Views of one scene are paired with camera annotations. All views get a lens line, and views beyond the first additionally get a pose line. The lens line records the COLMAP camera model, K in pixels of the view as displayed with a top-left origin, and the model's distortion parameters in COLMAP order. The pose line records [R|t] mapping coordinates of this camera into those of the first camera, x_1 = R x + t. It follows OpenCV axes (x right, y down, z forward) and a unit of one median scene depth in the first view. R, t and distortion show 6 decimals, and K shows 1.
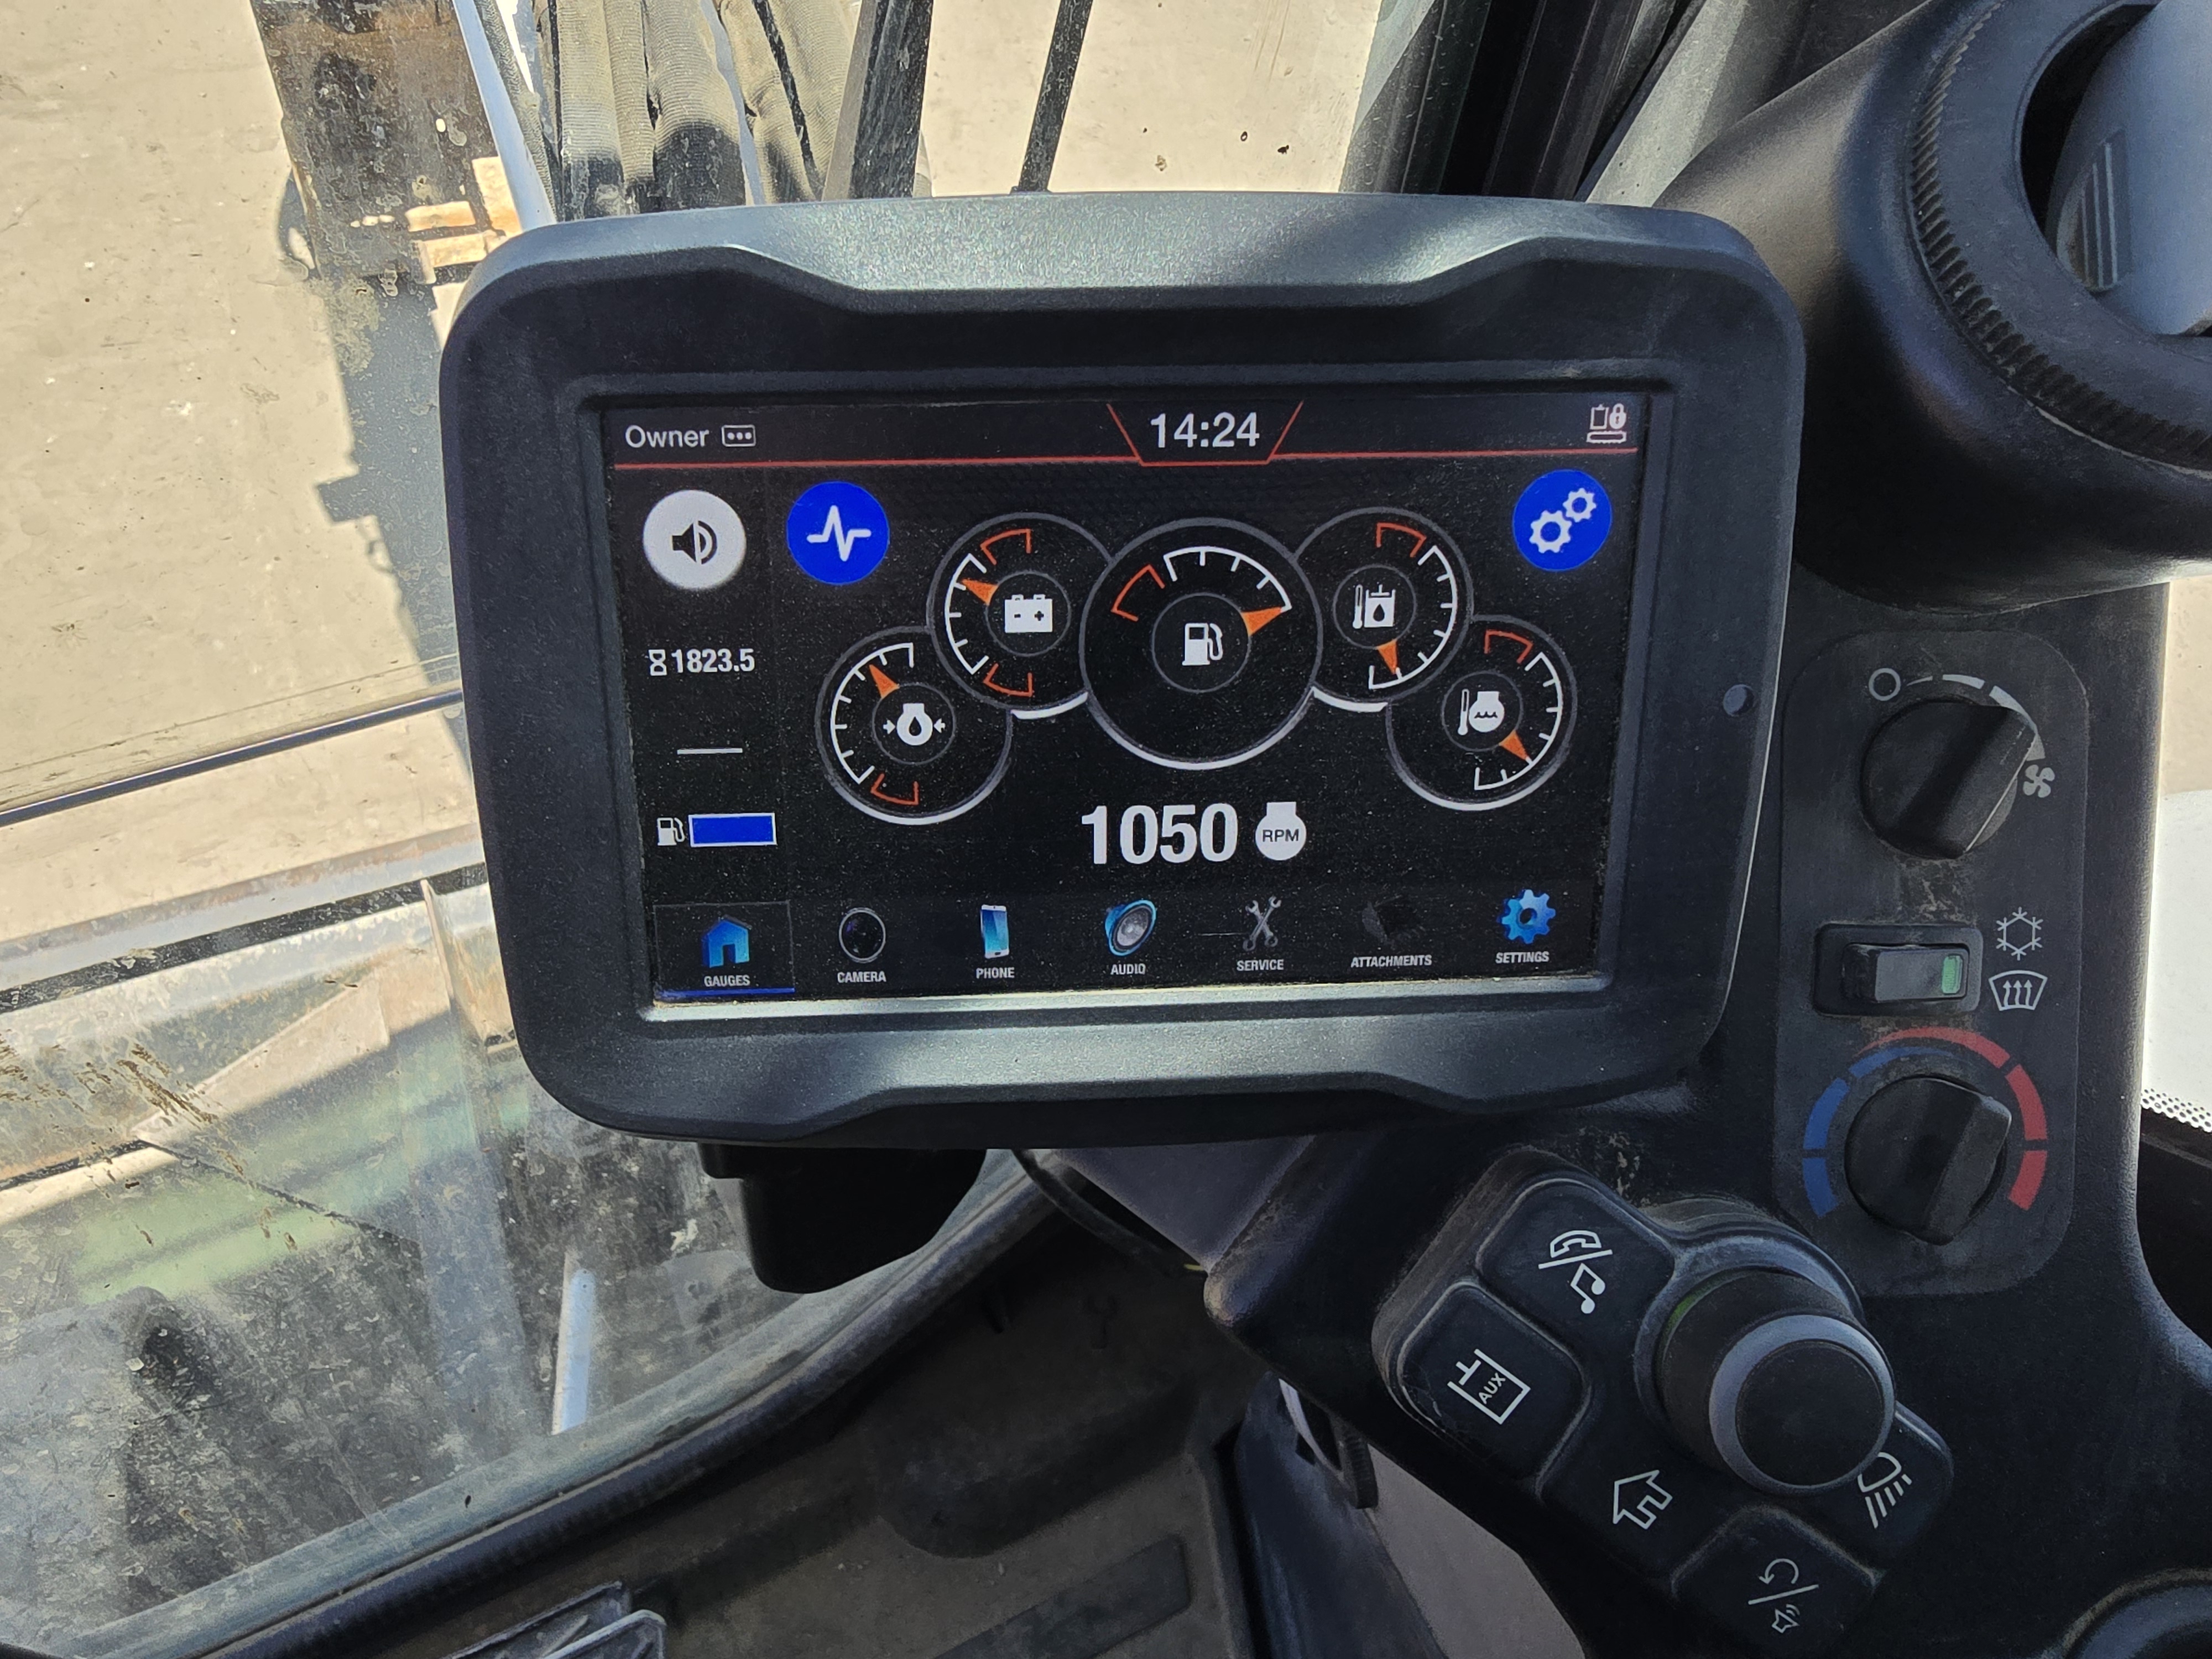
lens RADIAL K [[1728.4, 0, 1105.3], [0, 1728.4, 860.5], [0, 0, 1]] dist [0.000321, 0.009702]
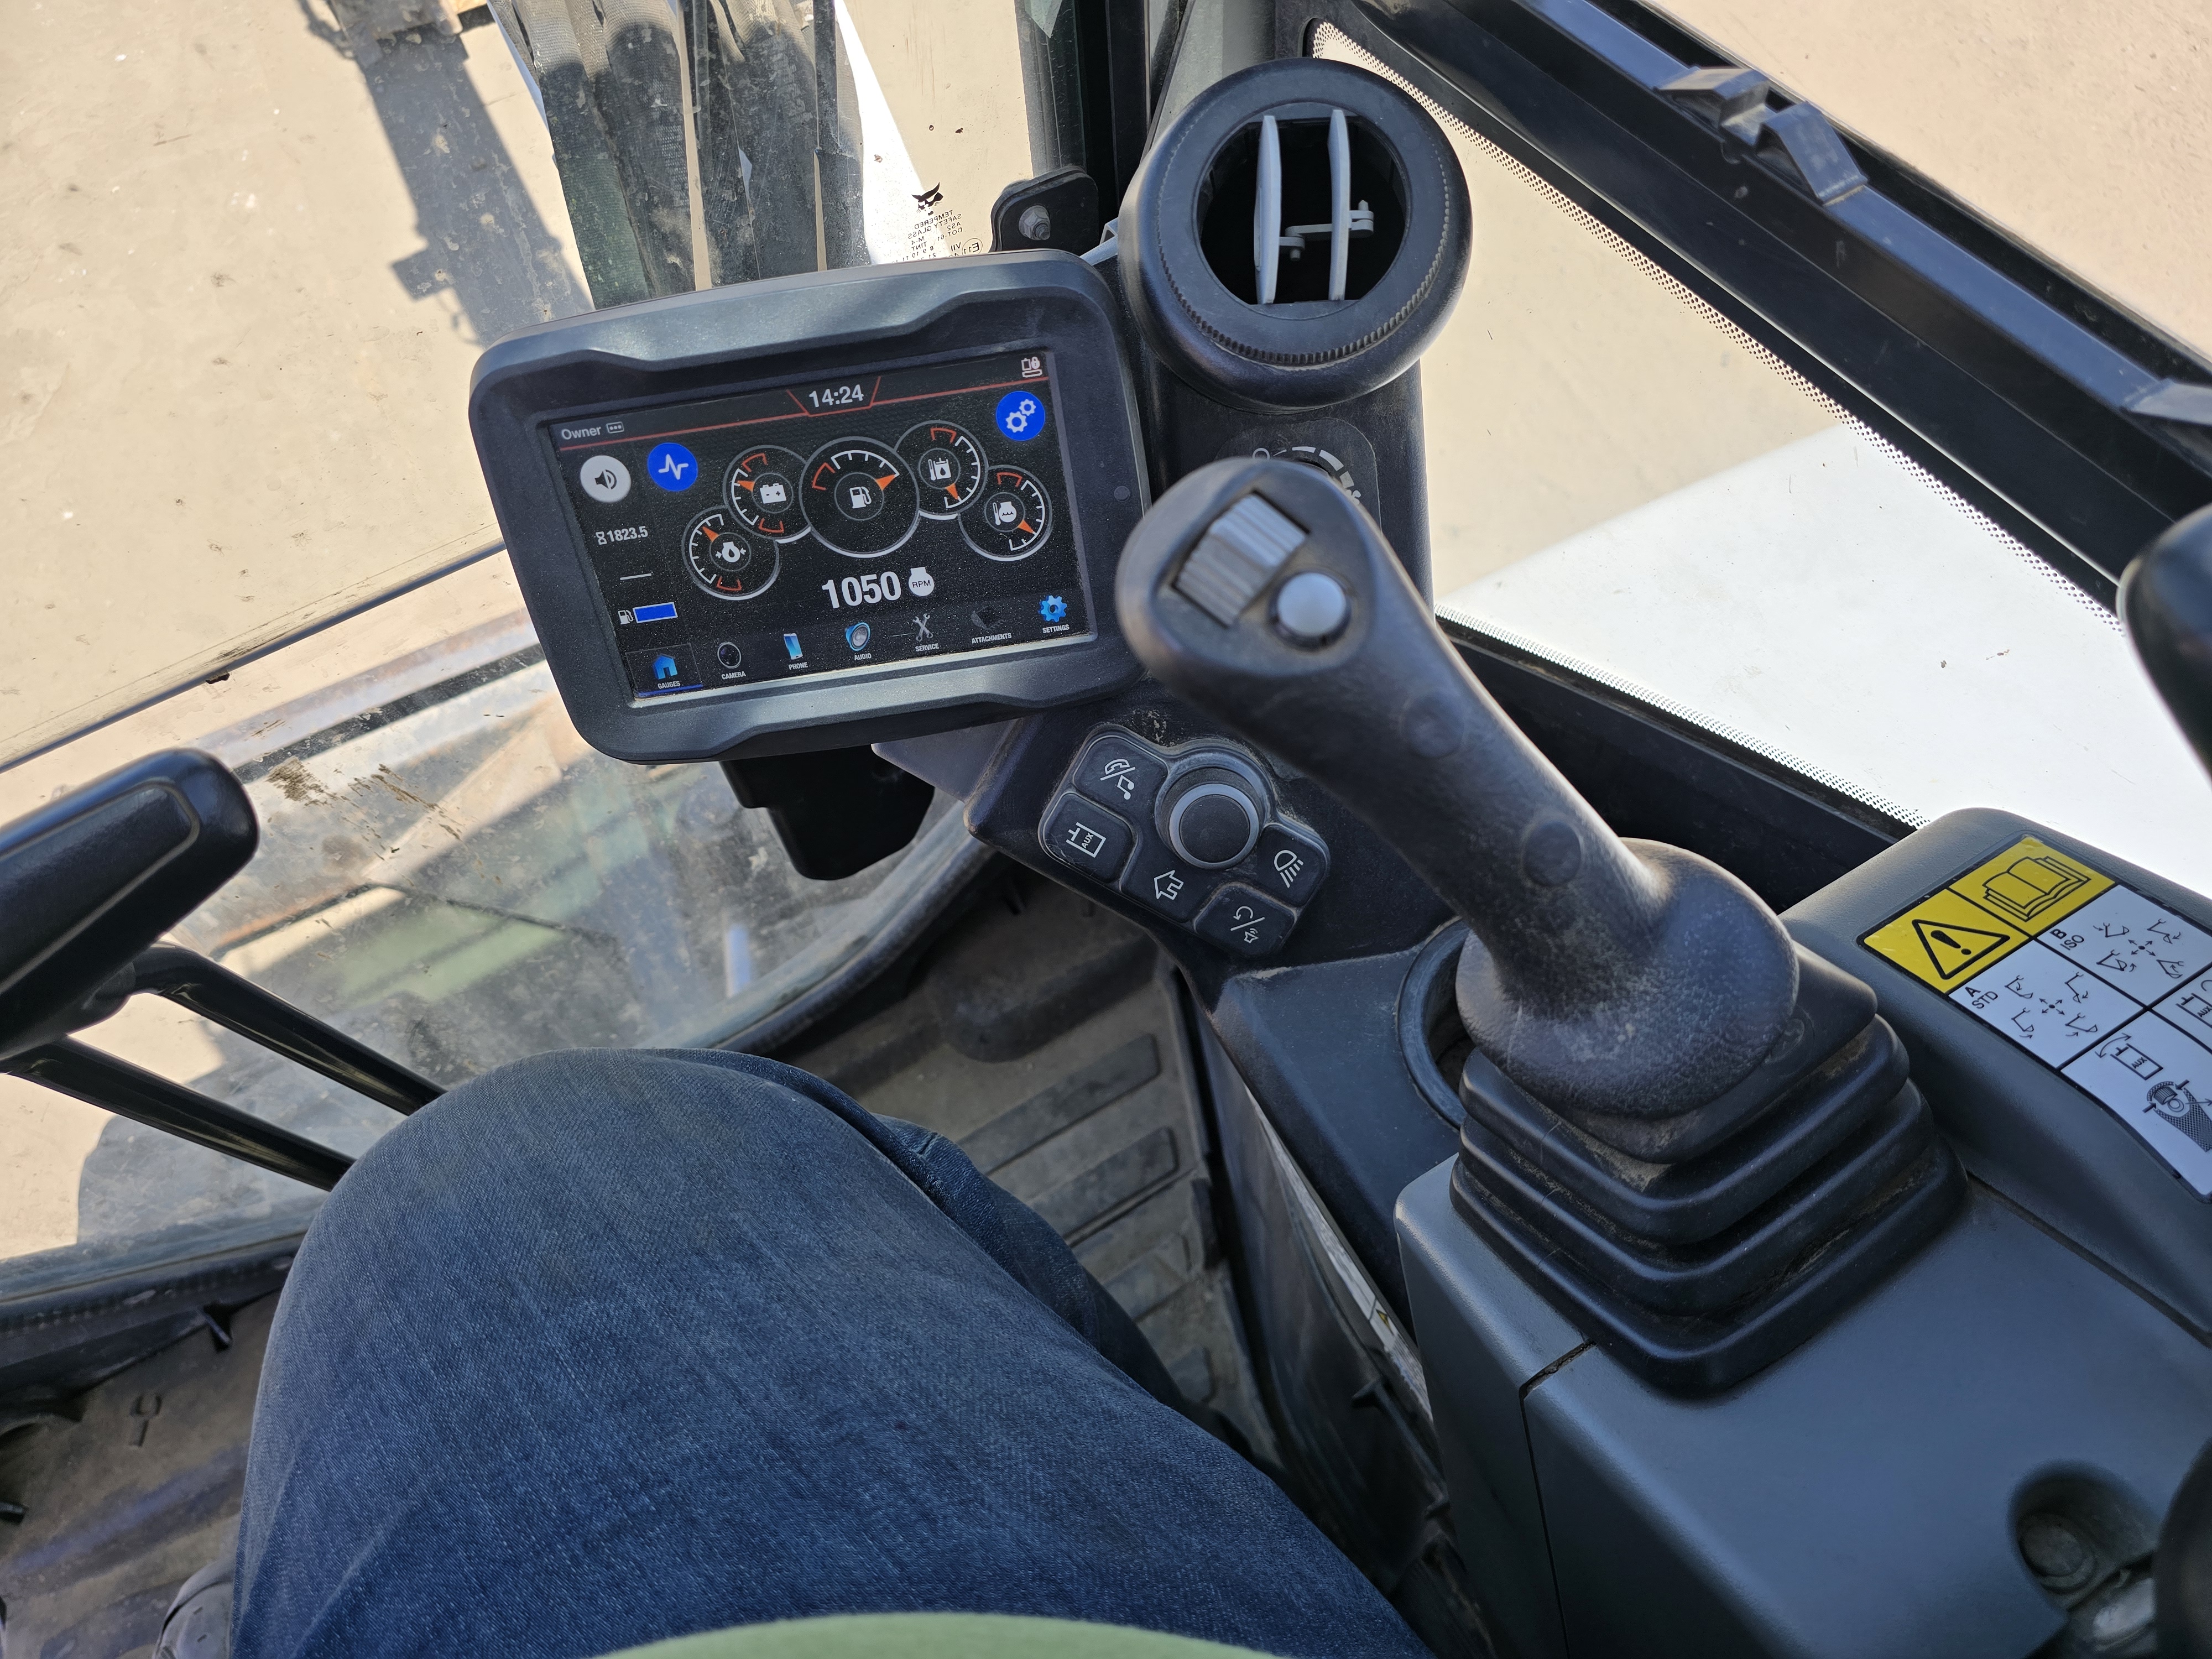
lens RADIAL K [[1479.2, 0, 1140.7], [0, 1479.2, 844.4], [0, 0, 1]] dist [0.064047, -0.059070]
pose [[0.992958, -0.114956, -0.028628, 0.380109], [0.118338, 0.973750, 0.194439, -0.025236], [0.005524, -0.196458, 0.980497, -0.805491]]
